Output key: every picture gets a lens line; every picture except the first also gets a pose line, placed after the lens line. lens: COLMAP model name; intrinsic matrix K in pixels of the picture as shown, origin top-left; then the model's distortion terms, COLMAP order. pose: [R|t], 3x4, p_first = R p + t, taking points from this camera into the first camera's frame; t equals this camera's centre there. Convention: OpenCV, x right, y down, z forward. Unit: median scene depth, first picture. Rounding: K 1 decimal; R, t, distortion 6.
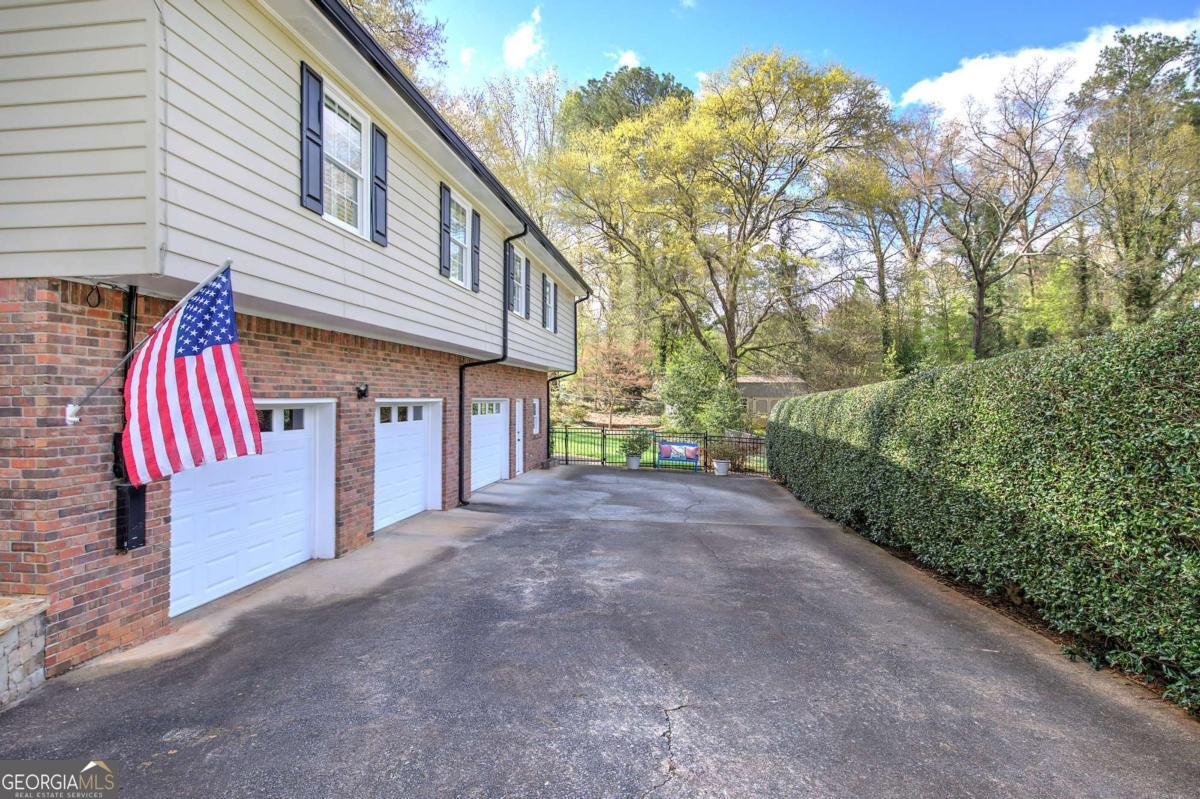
lens RADIAL K [[638.6, 0, 600.0], [0, 638.6, 399.5], [0, 0, 1]] dist [-0.000511, 0.000151]
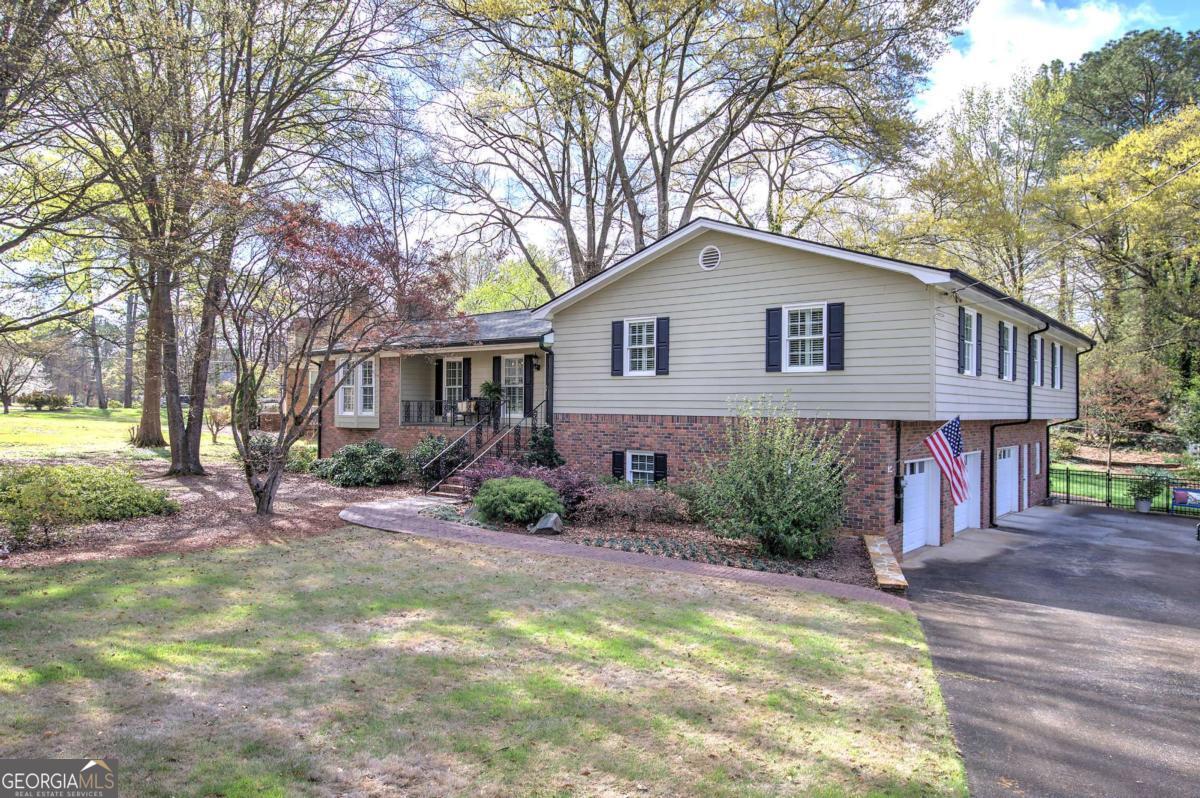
lens RADIAL K [[774.9, 0, 596.0], [0, 774.9, 402.0], [0, 0, 1]] dist [0.001313, -0.001573]
pose [[0.848619, 0.003172, -0.528995, -0.038852], [-0.010527, 0.999885, -0.010891, -0.051285], [0.528900, 0.014811, 0.848555, -0.584825]]
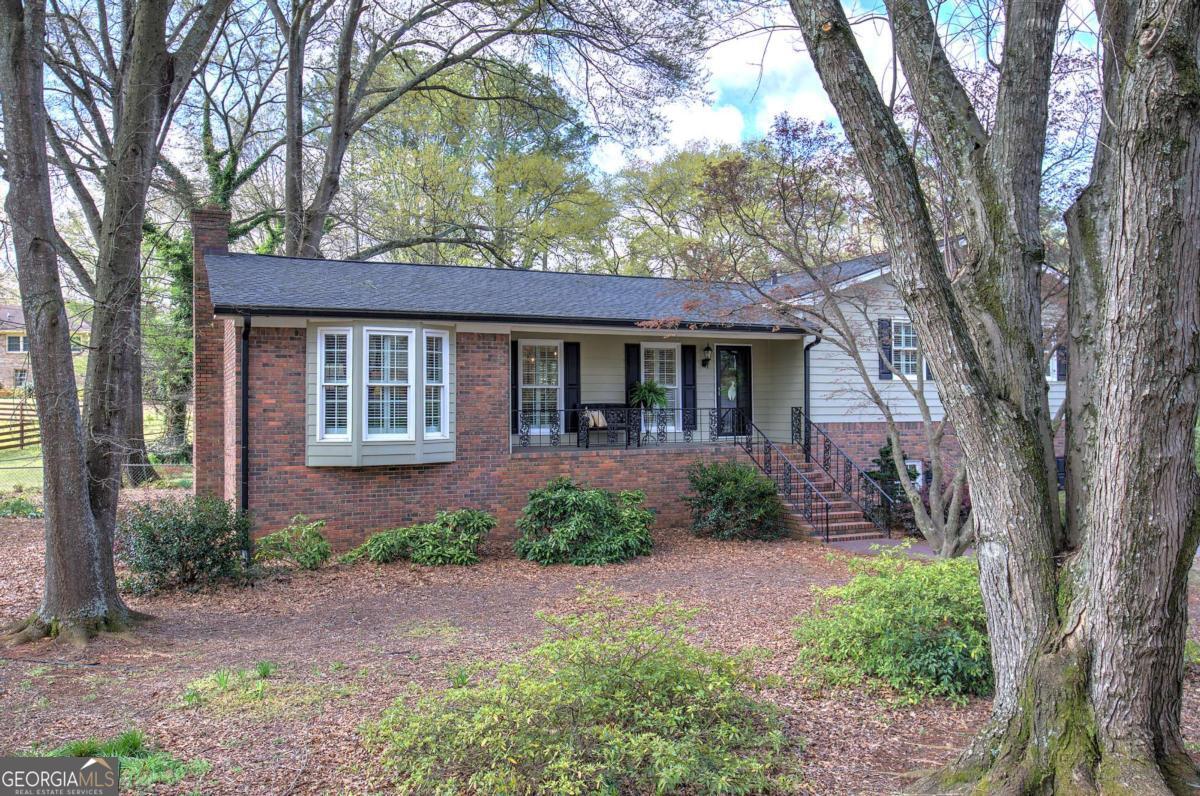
lens RADIAL K [[944.6, 0, 600.0], [0, 944.6, 398.0], [0, 0, 1]] dist [-0.008030, -0.000898]
pose [[0.845469, -0.001651, 0.534023, -1.412581], [0.008044, 0.999921, -0.009644, -0.066541], [-0.533965, 0.012449, 0.845415, -0.475492]]
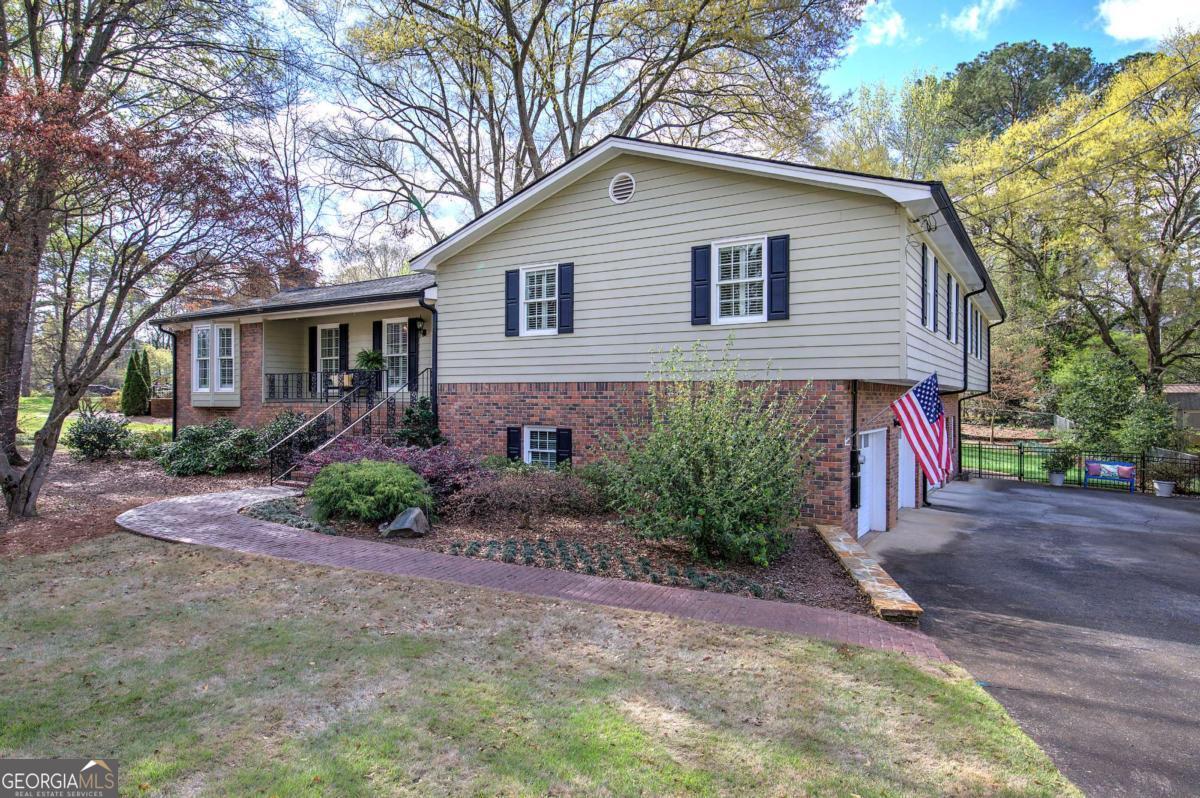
lens RADIAL K [[691.6, 0, 601.0], [0, 691.6, 394.3], [0, 0, 1]] dist [0.011021, -0.003329]
pose [[0.905768, -0.000687, -0.423773, -0.144605], [-0.003598, 0.999950, -0.009313, -0.027475], [0.423759, 0.009961, 0.905720, -0.352427]]
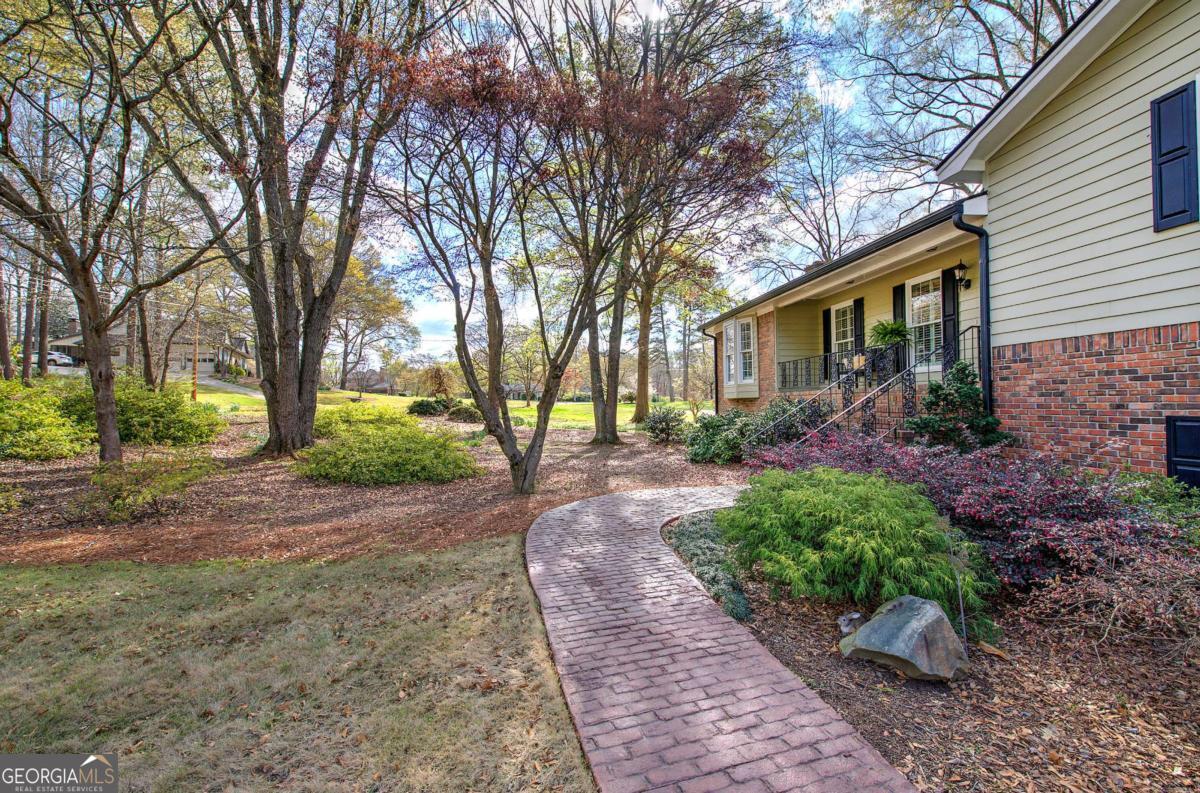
lens RADIAL K [[518.9, 0, 600.0], [0, 518.9, 396.5], [0, 0, 1]] dist [0.001741, -0.000095]
pose [[0.246433, -0.018109, -0.968991, -0.359158], [0.007458, 0.999831, -0.016789, -0.006744], [0.969131, -0.003089, 0.246527, -0.077794]]
